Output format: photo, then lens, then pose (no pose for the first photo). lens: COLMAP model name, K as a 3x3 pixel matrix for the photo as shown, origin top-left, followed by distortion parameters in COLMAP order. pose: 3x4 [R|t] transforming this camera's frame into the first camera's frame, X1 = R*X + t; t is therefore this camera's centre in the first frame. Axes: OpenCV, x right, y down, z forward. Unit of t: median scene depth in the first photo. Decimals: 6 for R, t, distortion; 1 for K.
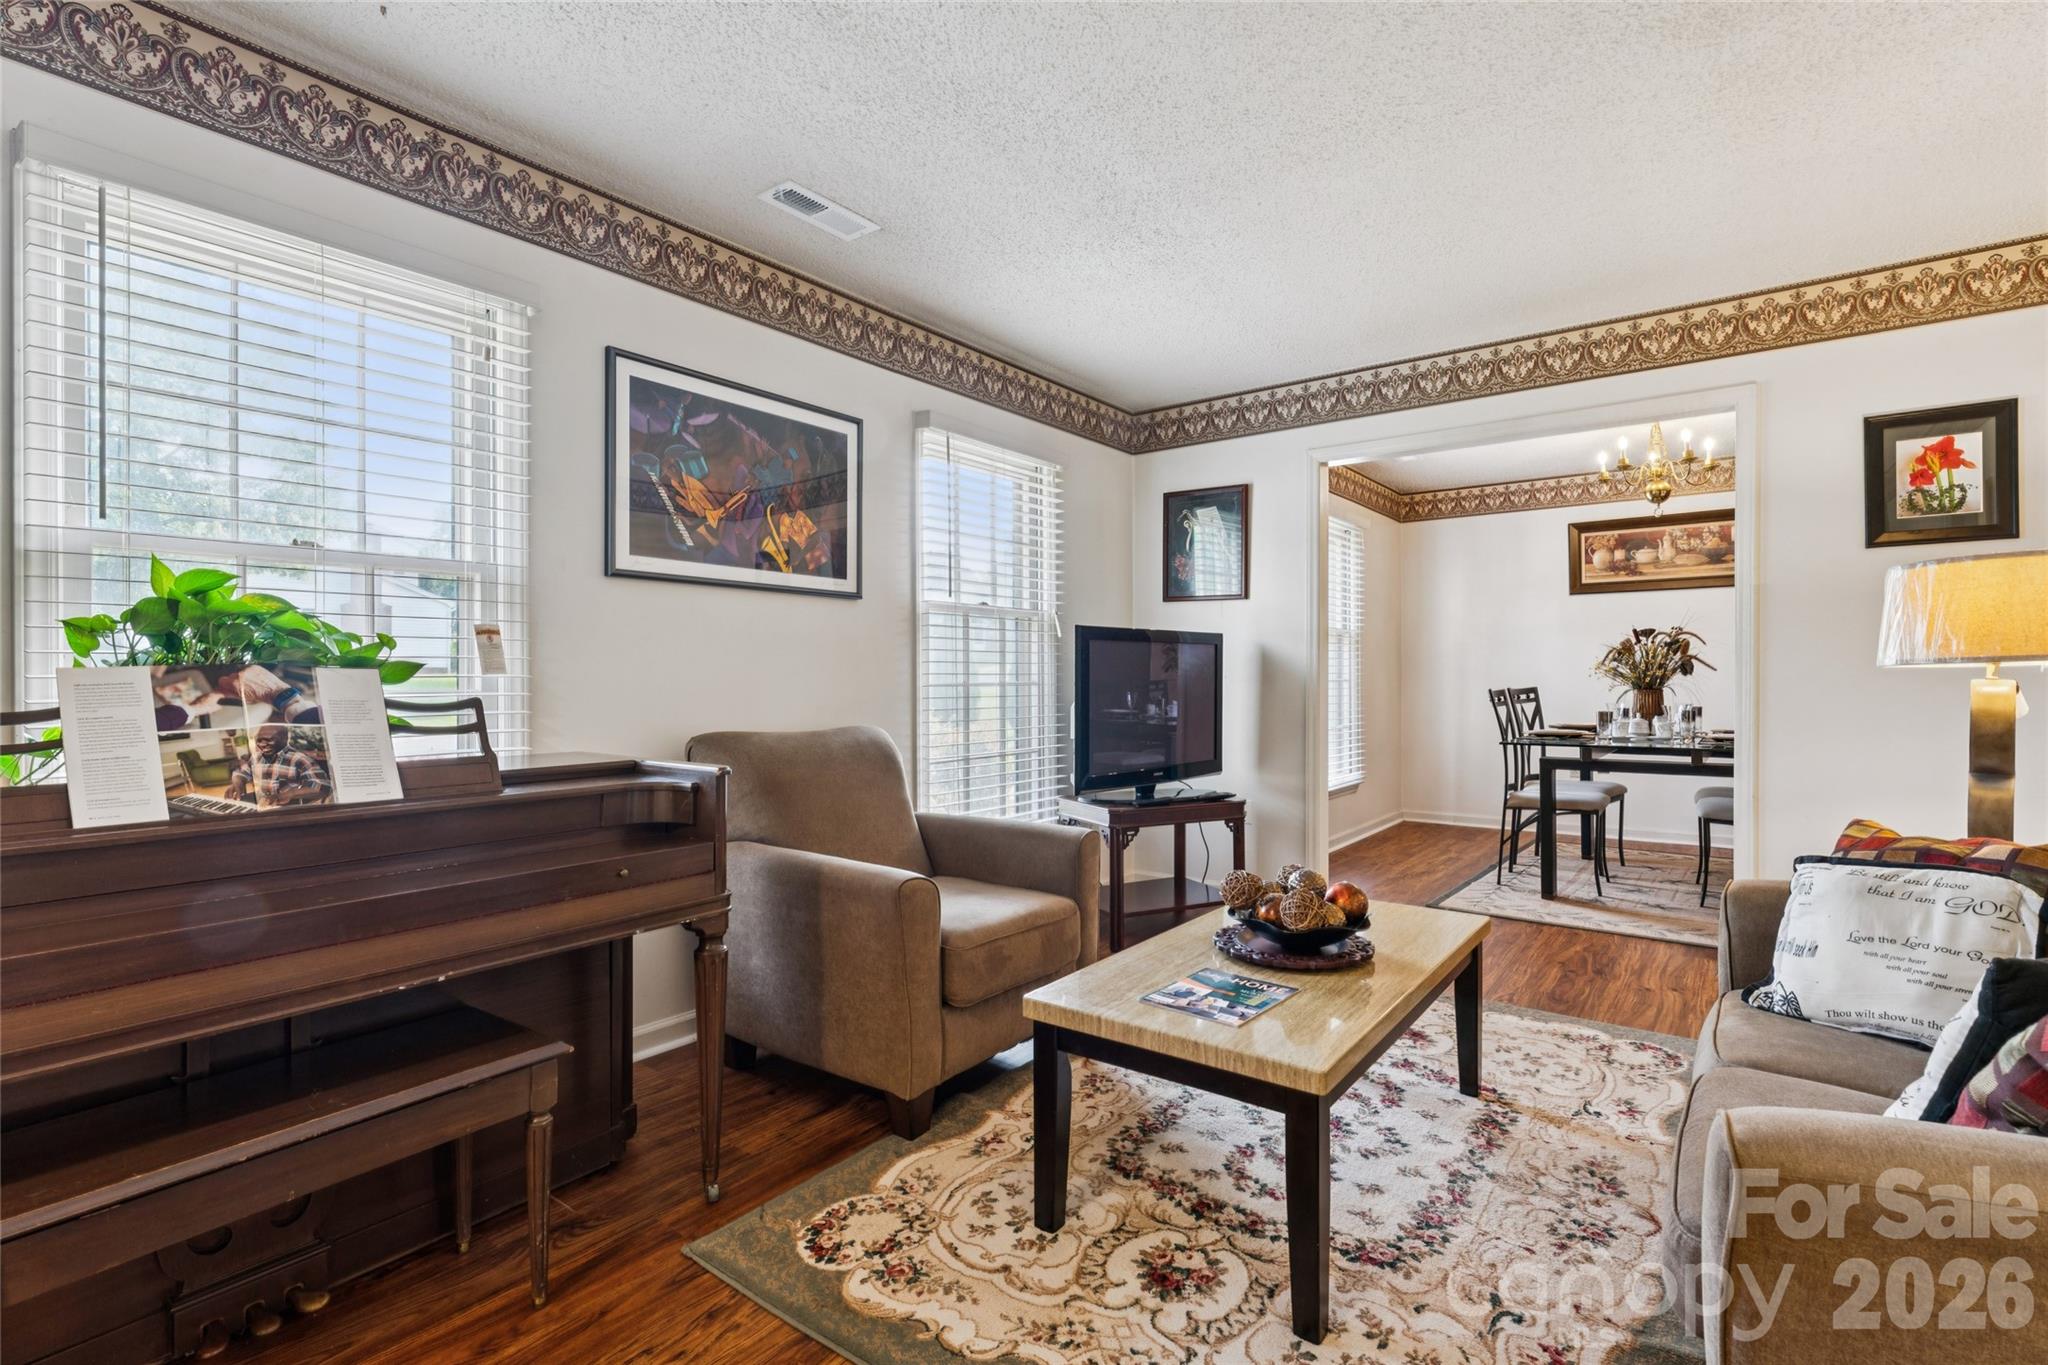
lens RADIAL K [[955.5, 0, 1027.7], [0, 955.5, 676.5], [0, 0, 1]] dist [0.000388, -0.000338]
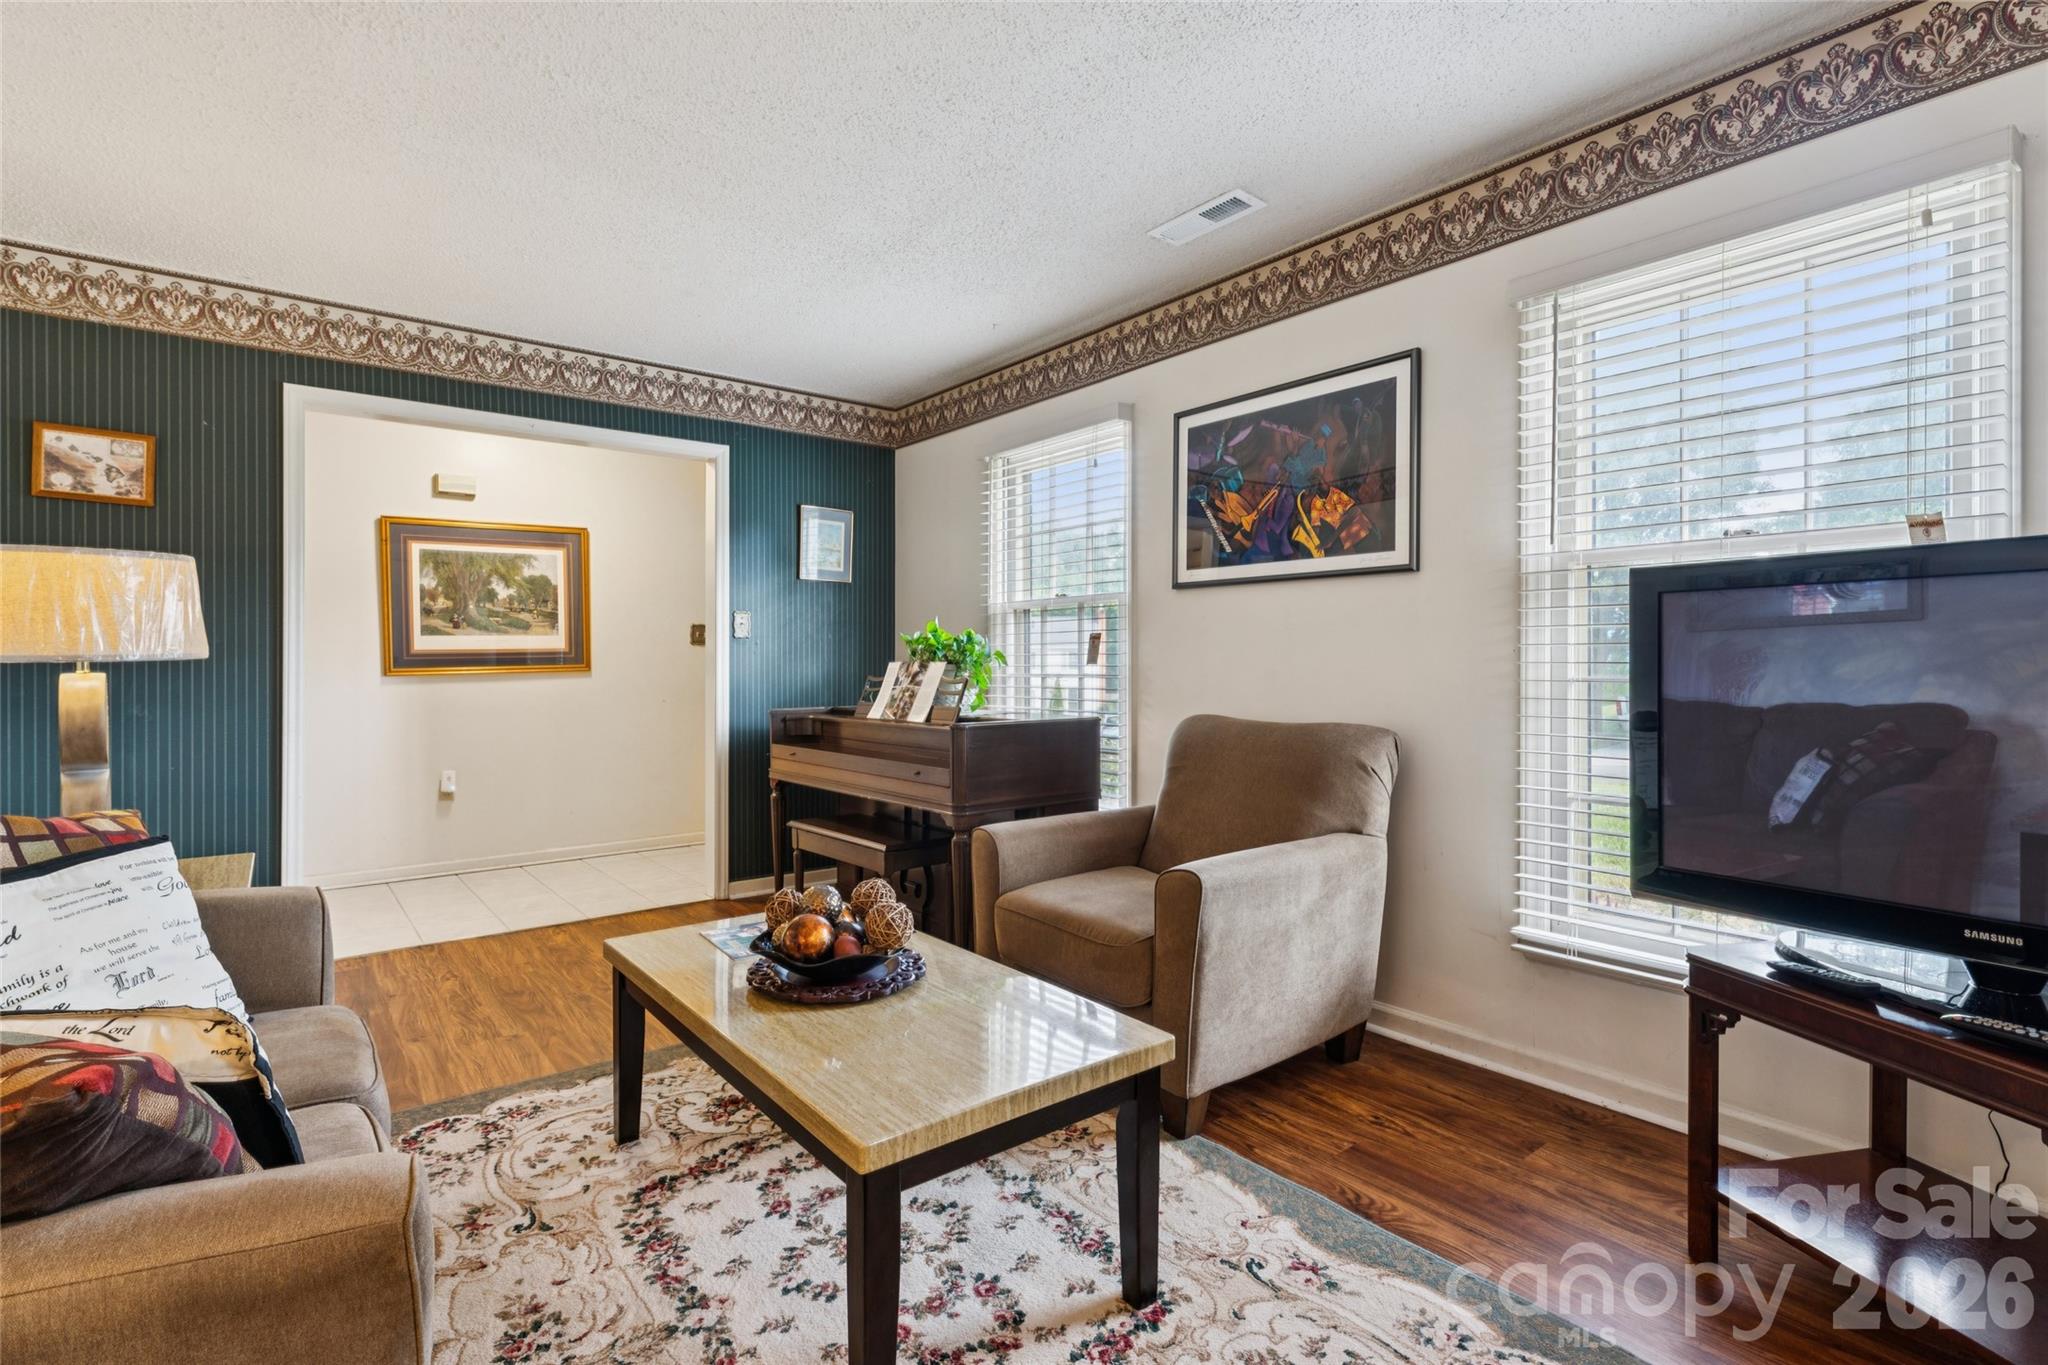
lens RADIAL K [[961.4, 0, 1026.8], [0, 961.4, 665.9], [0, 0, 1]] dist [-0.000450, 0.000071]
pose [[-0.247672, 0.002684, -0.968840, 0.867162], [-0.000266, 0.999996, 0.002838, -0.003464], [0.968844, 0.000960, -0.247671, 1.100382]]
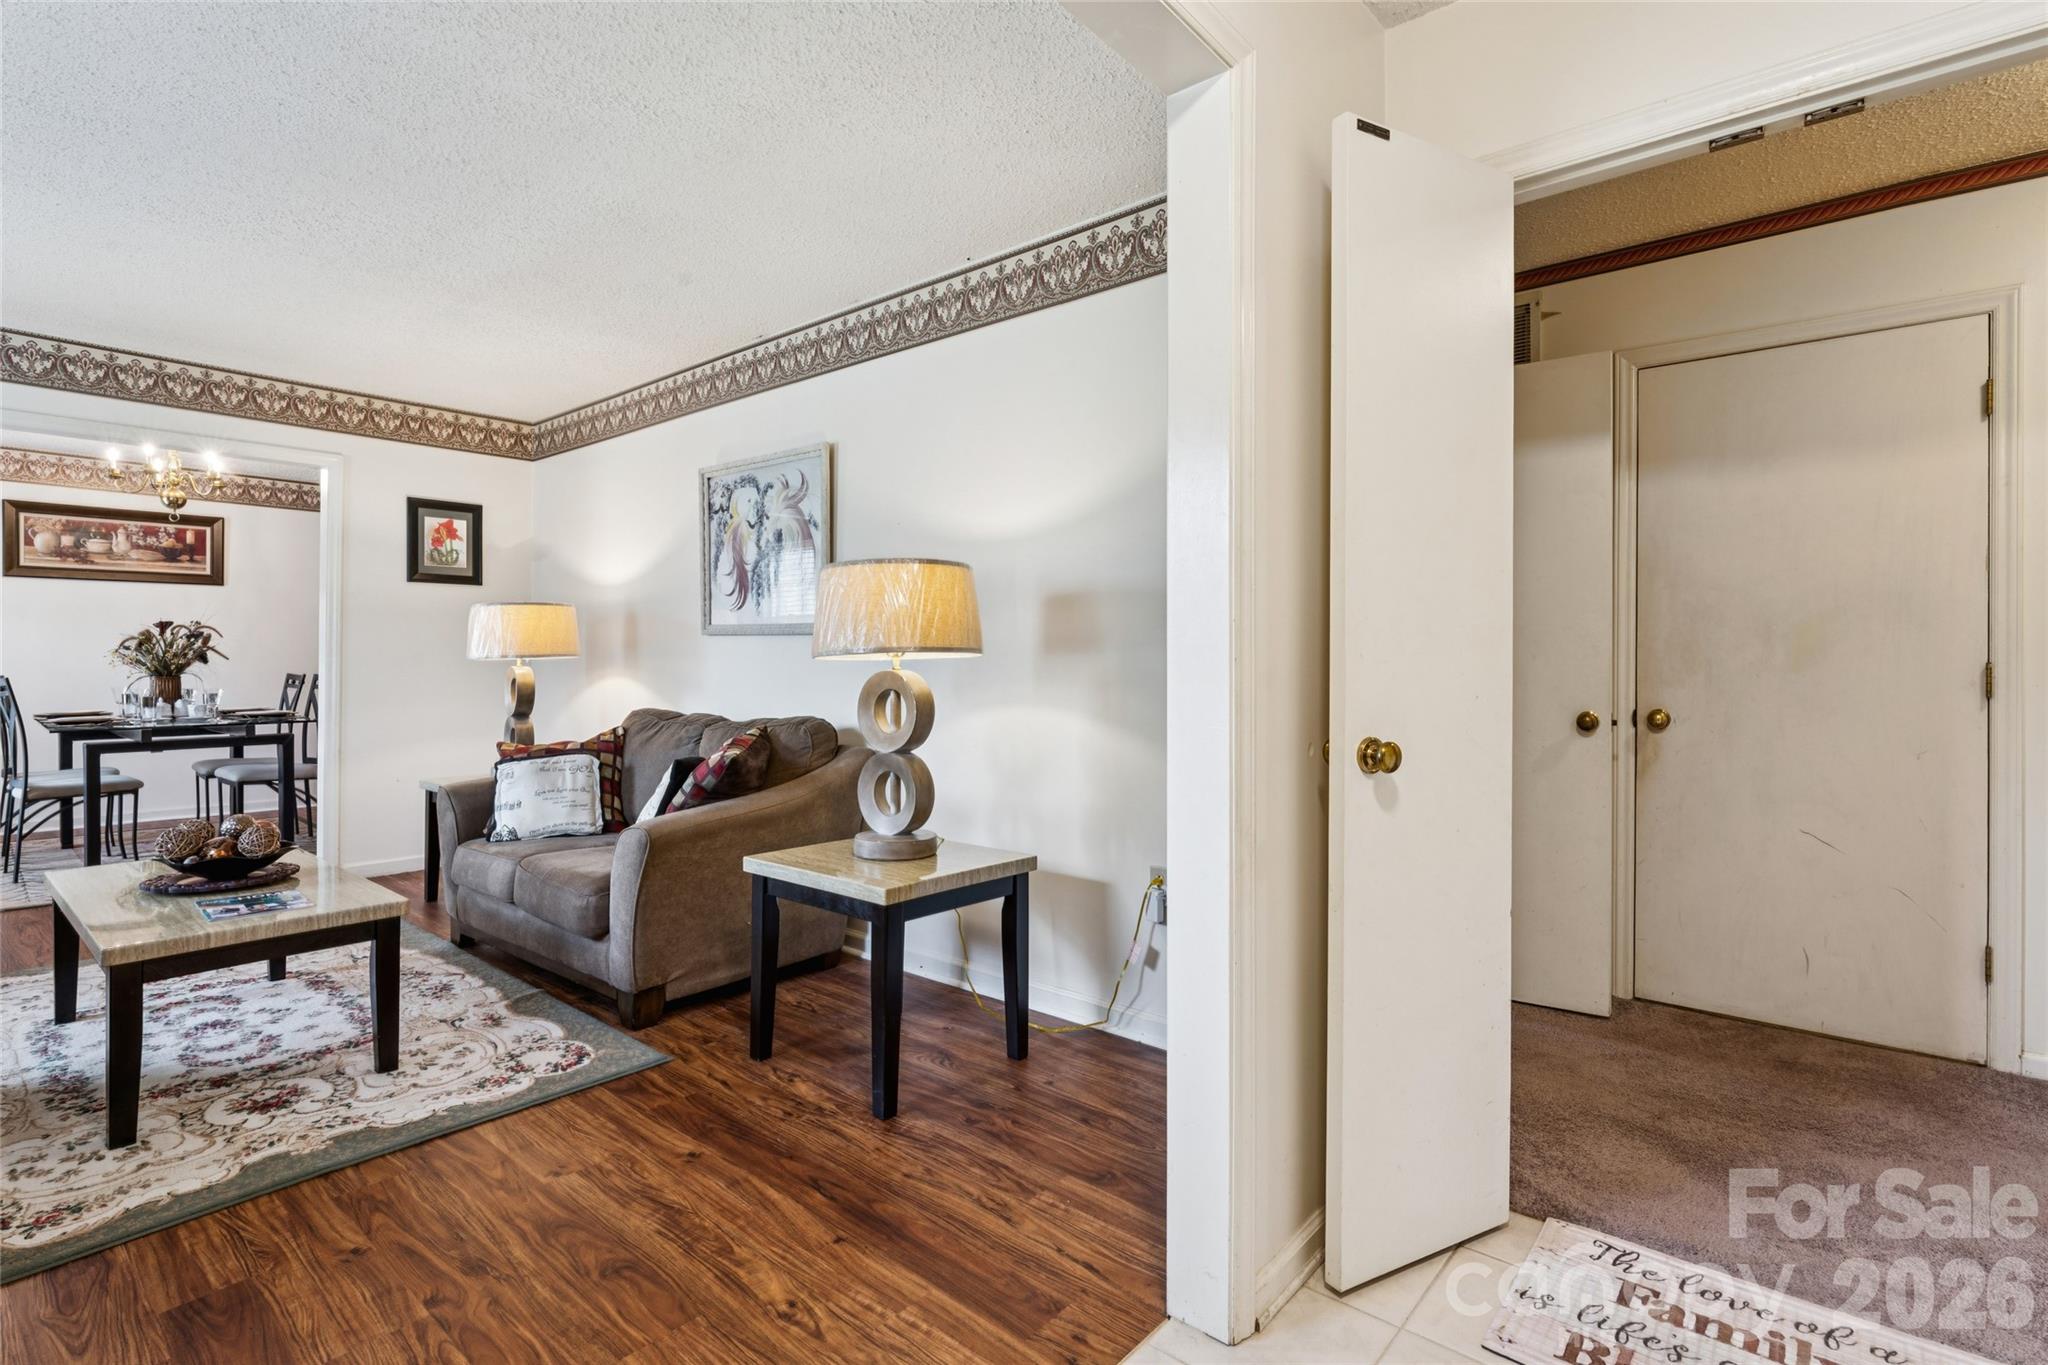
lens RADIAL K [[975.8, 0, 1016.5], [0, 975.8, 658.8], [0, 0, 1]] dist [0.002219, 0.000494]
pose [[0.066817, 0.006239, 0.997746, -0.745093], [-0.001164, 0.999980, -0.006175, -0.001194], [-0.997765, -0.000749, 0.066823, -0.102663]]
